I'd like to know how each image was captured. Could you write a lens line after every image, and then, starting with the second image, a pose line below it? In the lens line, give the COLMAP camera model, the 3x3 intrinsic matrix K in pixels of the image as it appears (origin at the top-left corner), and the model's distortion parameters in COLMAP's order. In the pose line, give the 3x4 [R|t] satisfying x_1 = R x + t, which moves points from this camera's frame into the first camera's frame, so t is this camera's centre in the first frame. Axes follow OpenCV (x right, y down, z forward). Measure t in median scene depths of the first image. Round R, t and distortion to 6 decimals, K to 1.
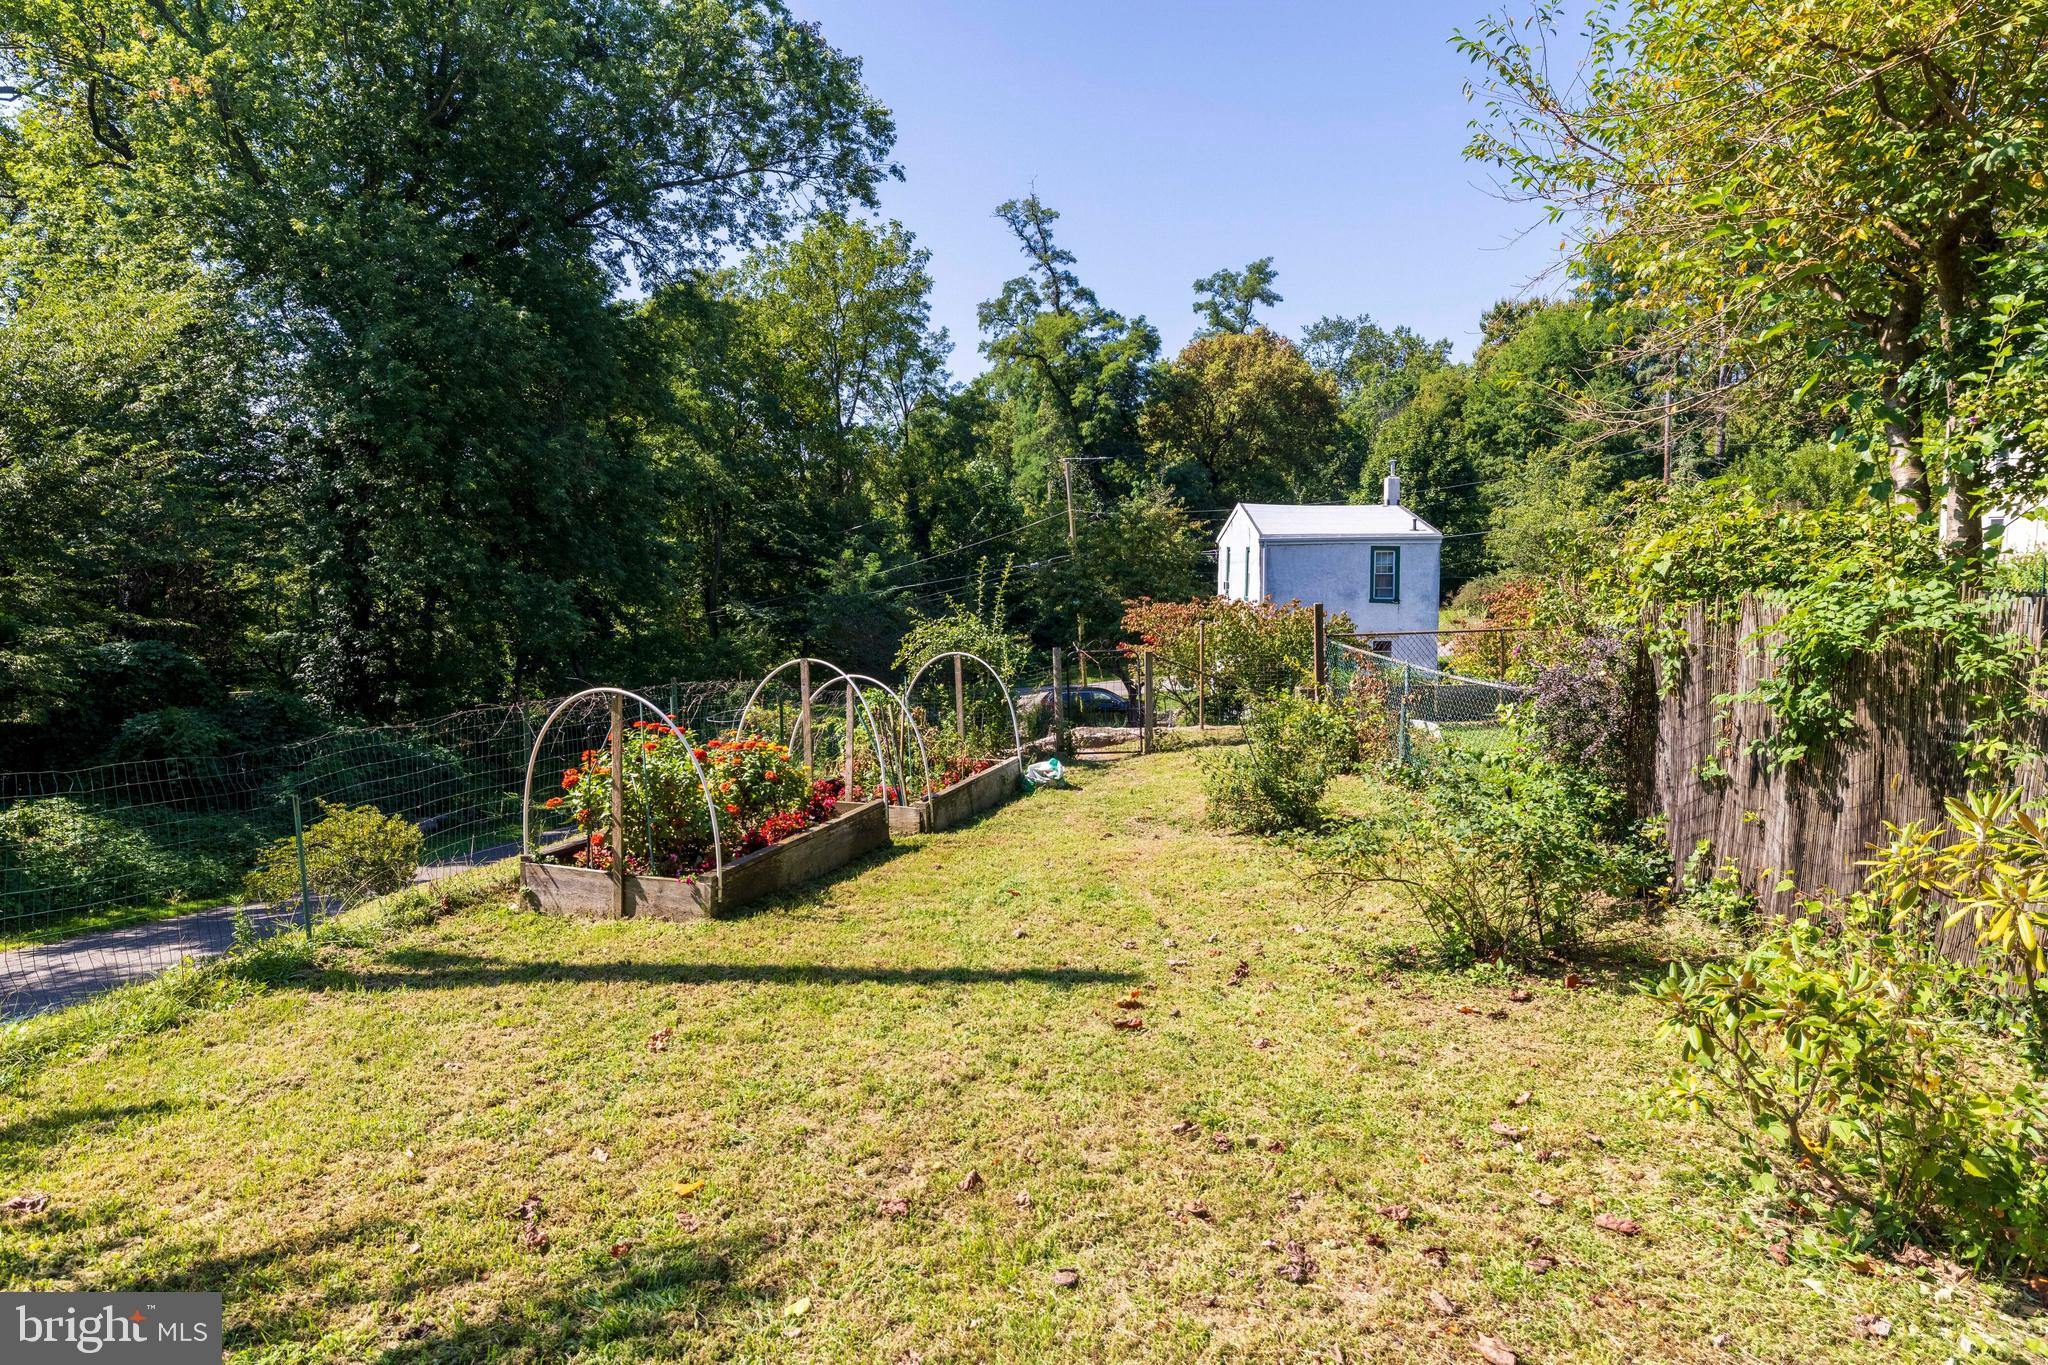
lens RADIAL K [[1191.5, 0, 1020.8], [0, 1191.5, 647.0], [0, 0, 1]] dist [-0.000327, -0.000839]
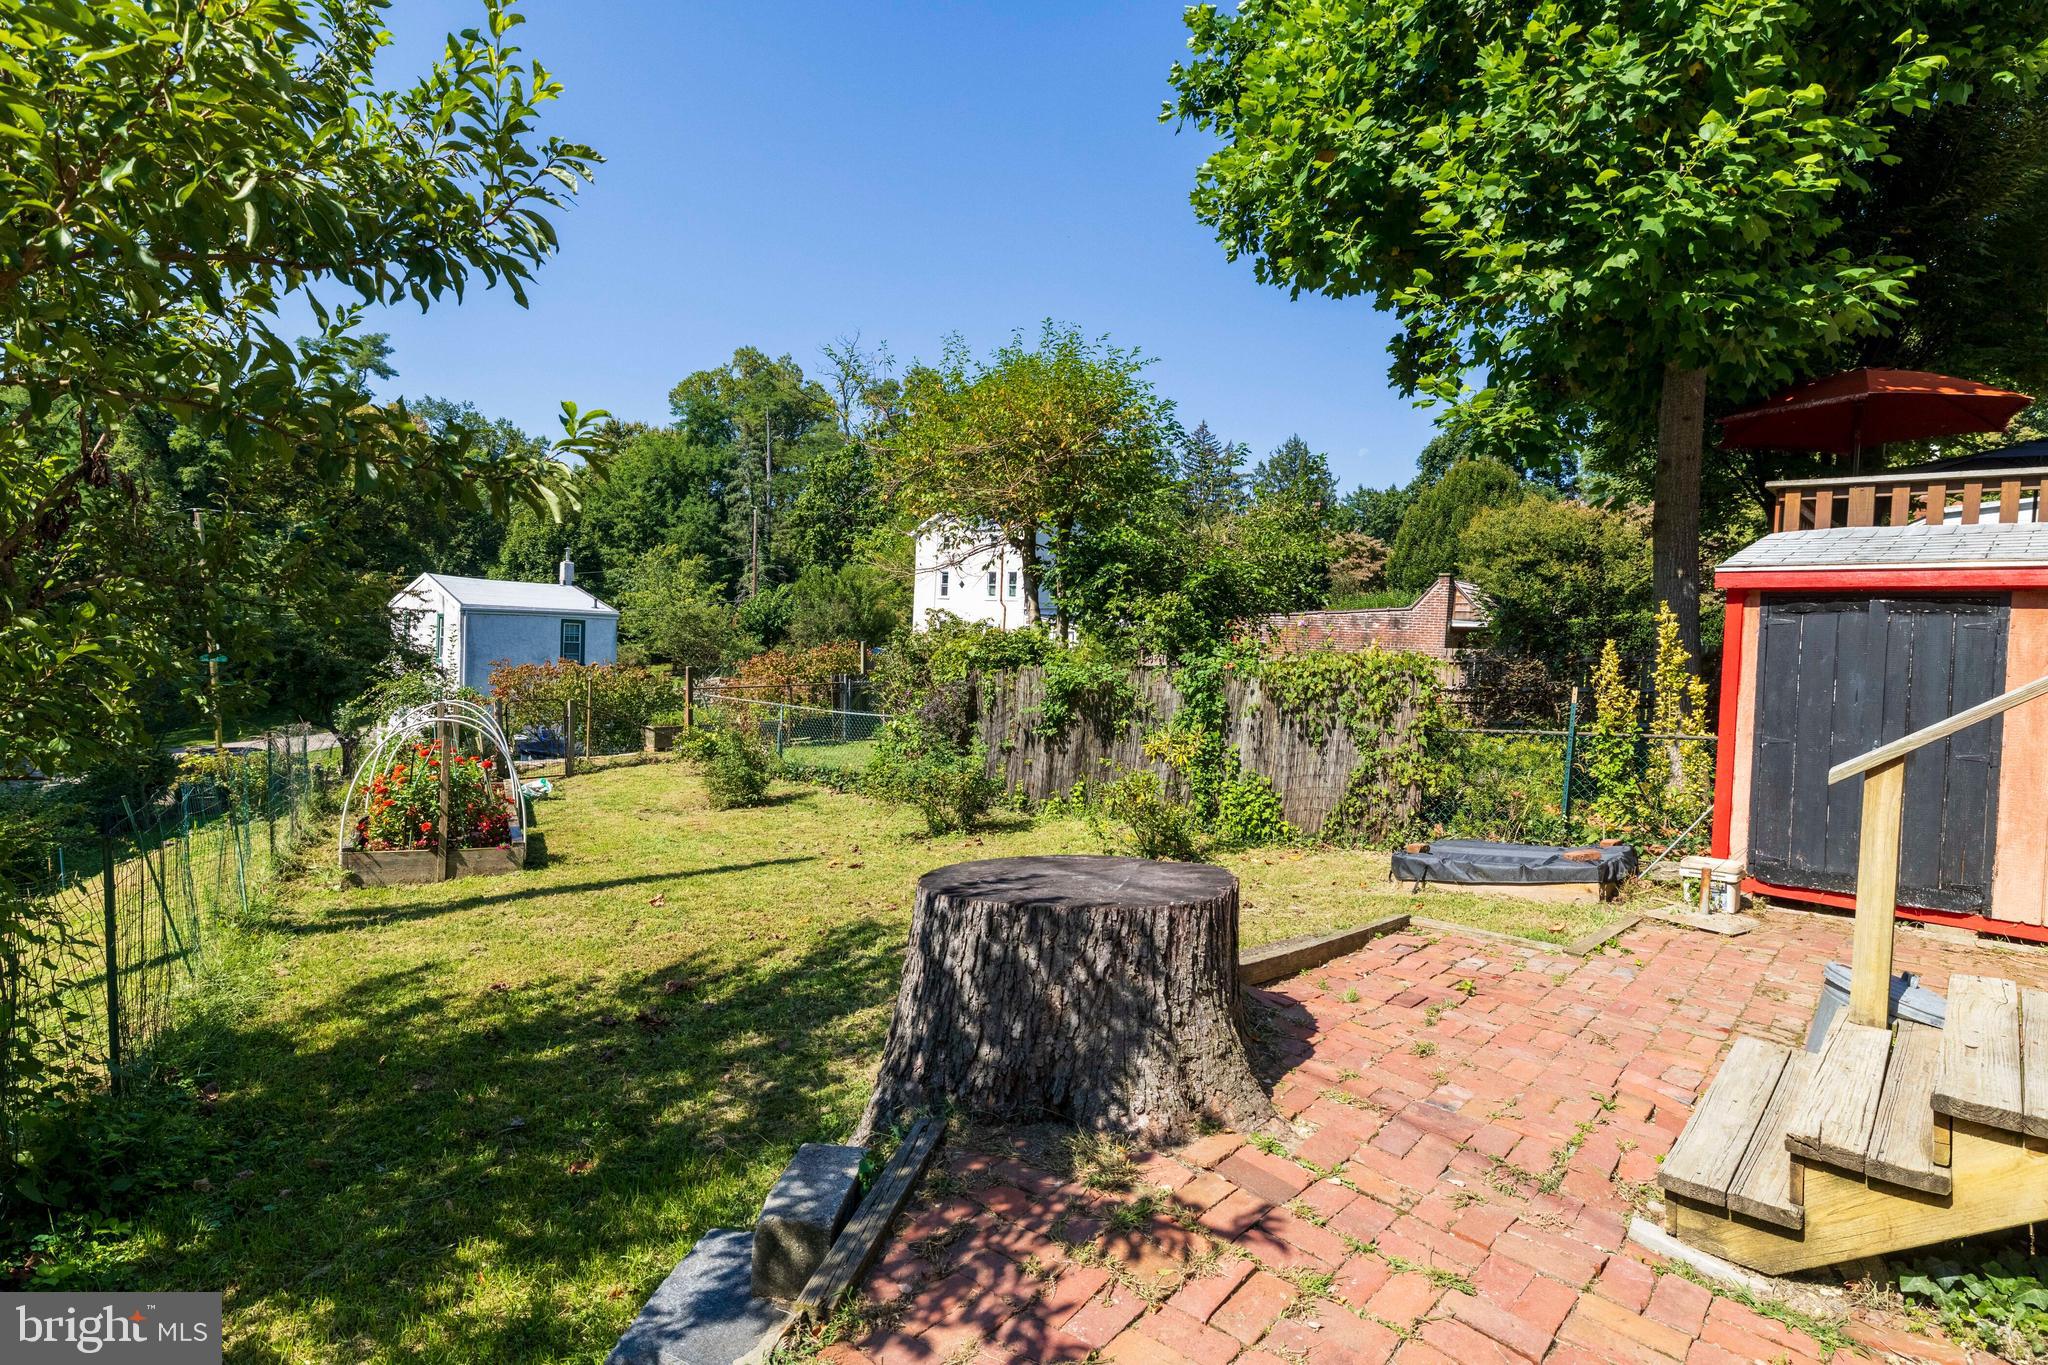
lens RADIAL K [[1067.2, 0, 1024.0], [0, 1067.2, 682.5], [0, 0, 1]] dist [0.001831, -0.000190]
pose [[0.687009, 0.006506, 0.726620, -0.107761], [0.010788, 0.999758, -0.019152, 0.003195], [-0.726569, 0.020996, 0.686773, -0.051717]]
